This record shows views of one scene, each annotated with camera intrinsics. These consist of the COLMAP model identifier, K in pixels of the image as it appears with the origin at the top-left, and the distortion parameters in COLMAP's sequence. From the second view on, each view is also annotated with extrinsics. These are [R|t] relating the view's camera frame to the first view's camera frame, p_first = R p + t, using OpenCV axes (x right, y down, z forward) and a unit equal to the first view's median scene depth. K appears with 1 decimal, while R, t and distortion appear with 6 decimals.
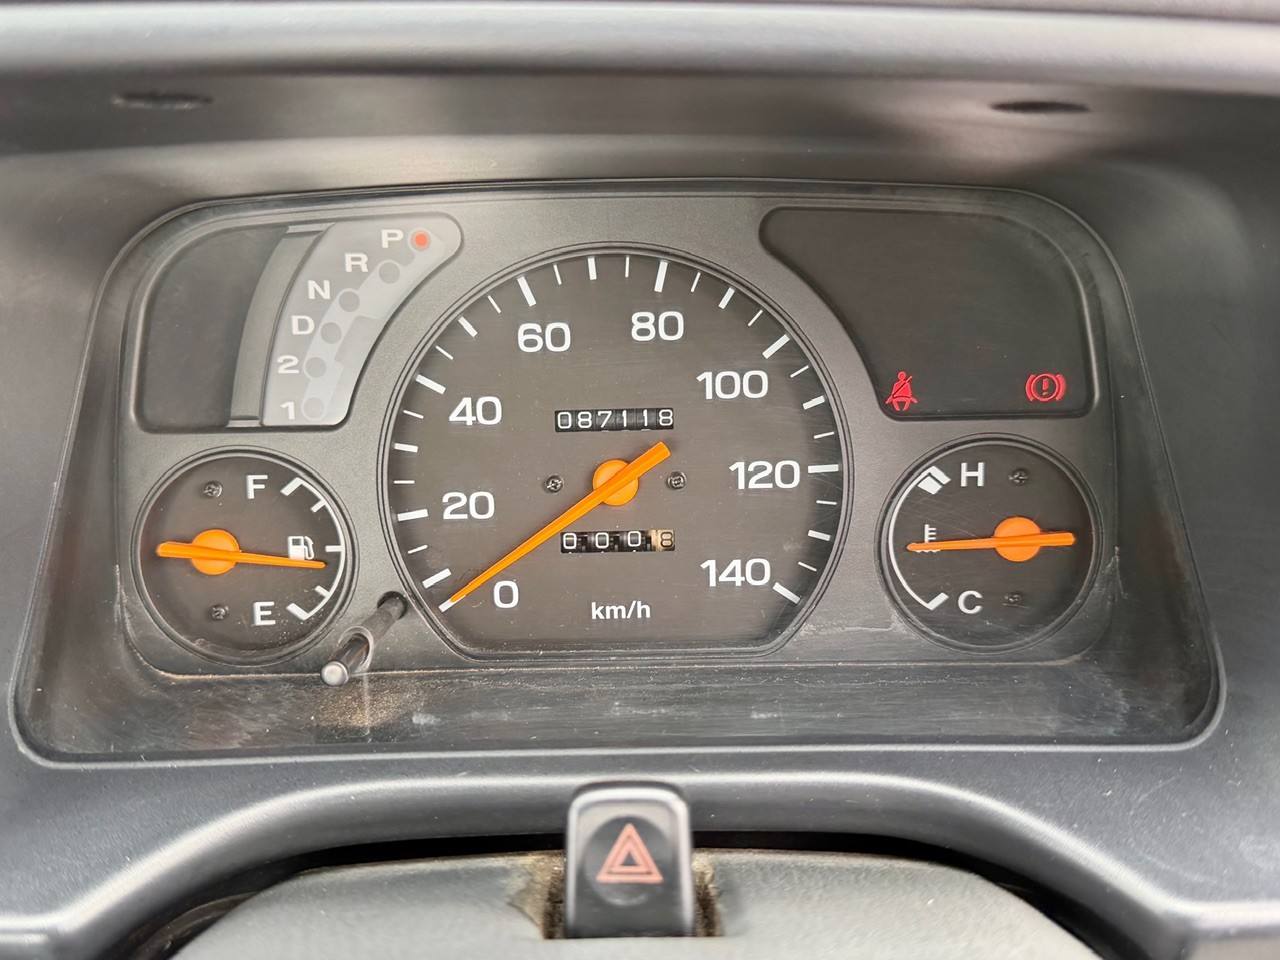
lens RADIAL K [[937.7, 0, 641.6], [0, 937.7, 478.7], [0, 0, 1]] dist [0.043011, -0.067008]
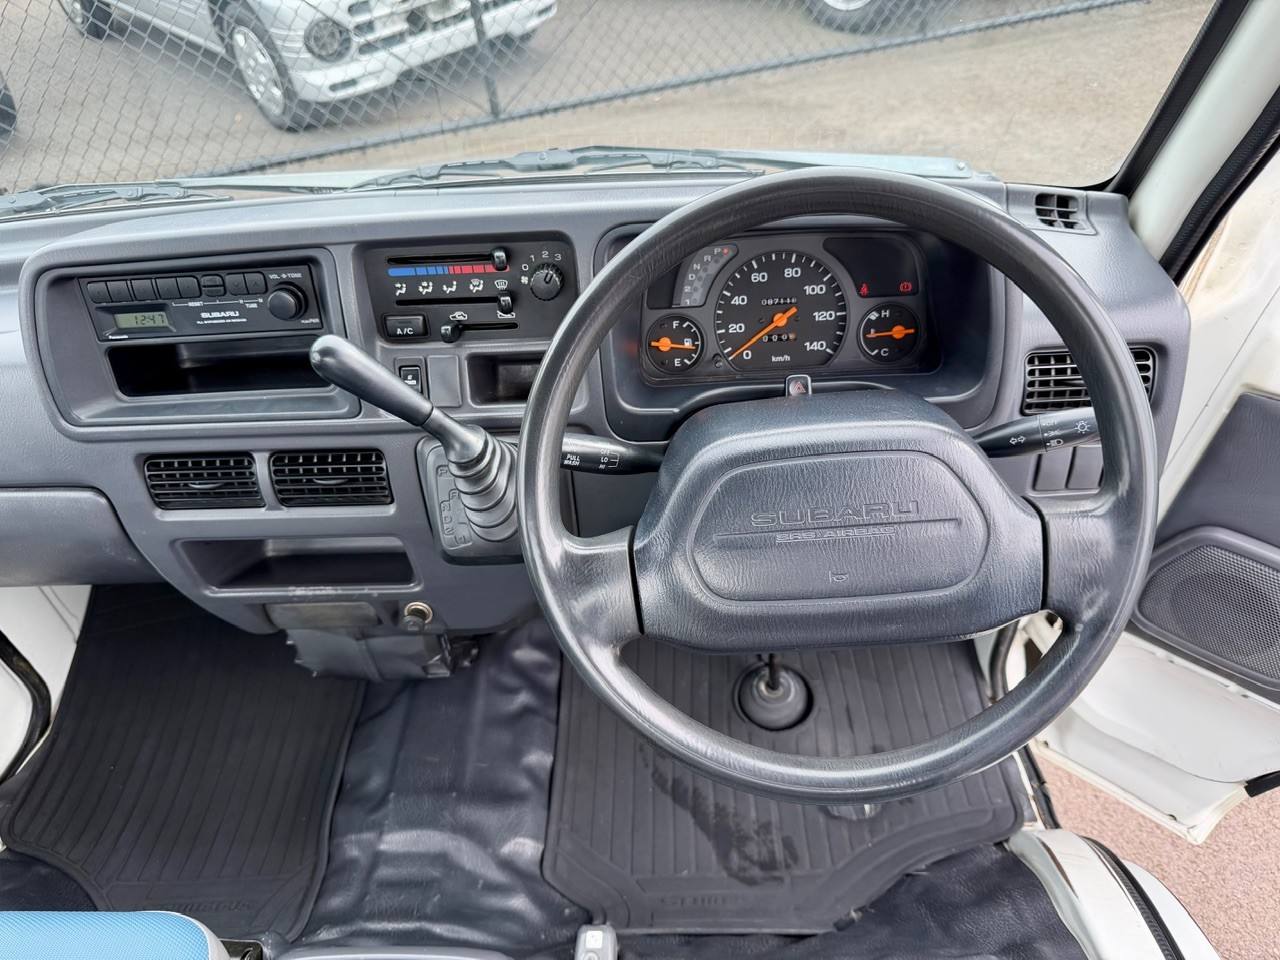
lens RADIAL K [[937.7, 0, 646.2], [0, 937.7, 486.2], [0, 0, 1]] dist [0.043011, -0.067008]
pose [[0.999184, -0.029272, -0.027831, -0.444133], [0.033004, 0.988915, 0.144769, 0.093637], [0.023285, -0.145570, 0.989074, -2.524086]]
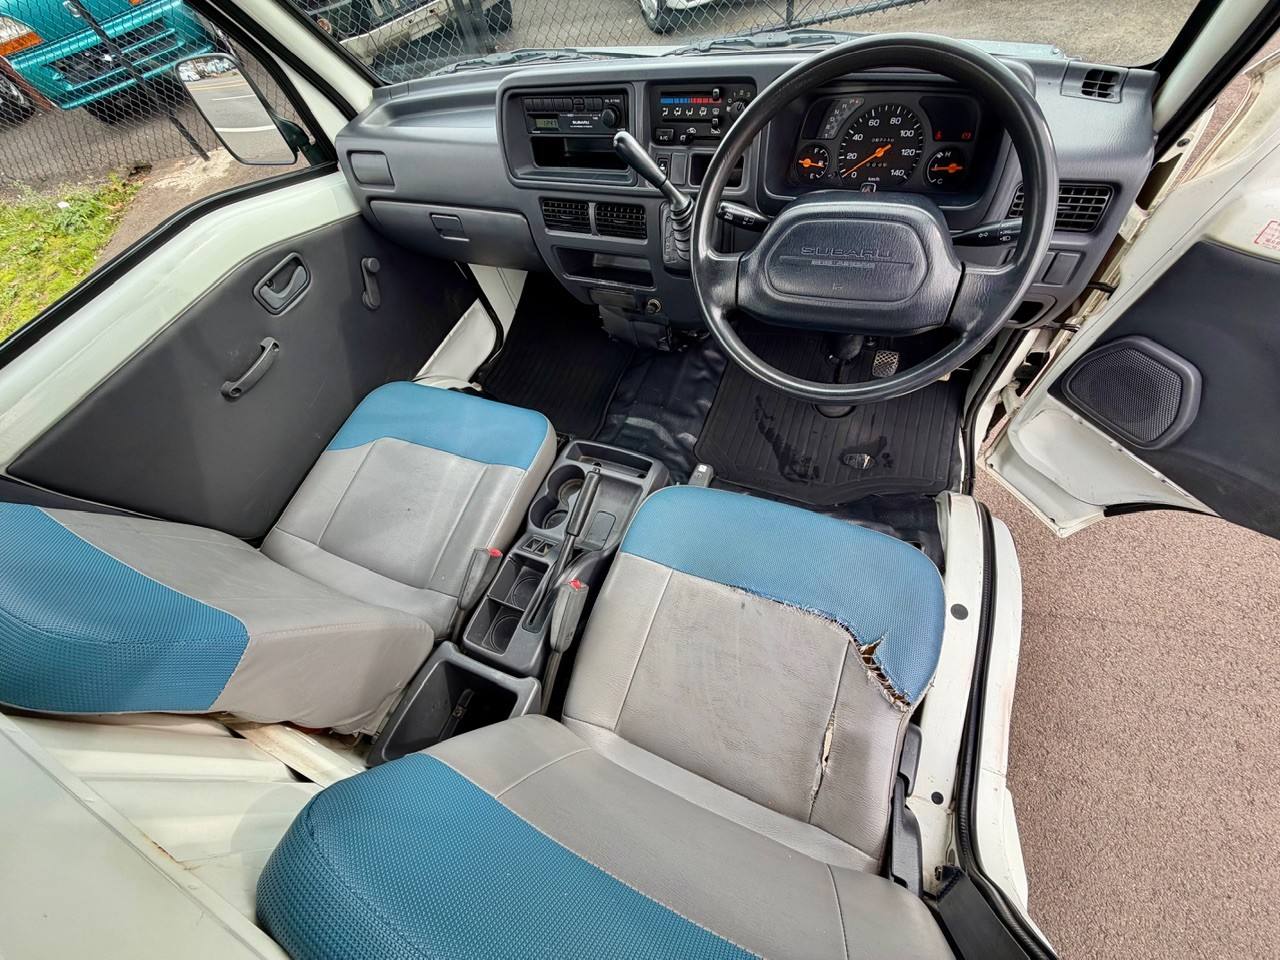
lens RADIAL K [[516.5, 0, 631.2], [0, 516.5, 481.4], [0, 0, 1]] dist [-0.003888, 0.001257]
pose [[0.916914, 0.244255, -0.315608, 0.067386], [-0.068760, 0.875691, 0.477951, 0.369238], [0.393118, -0.416539, 0.819728, -3.095763]]
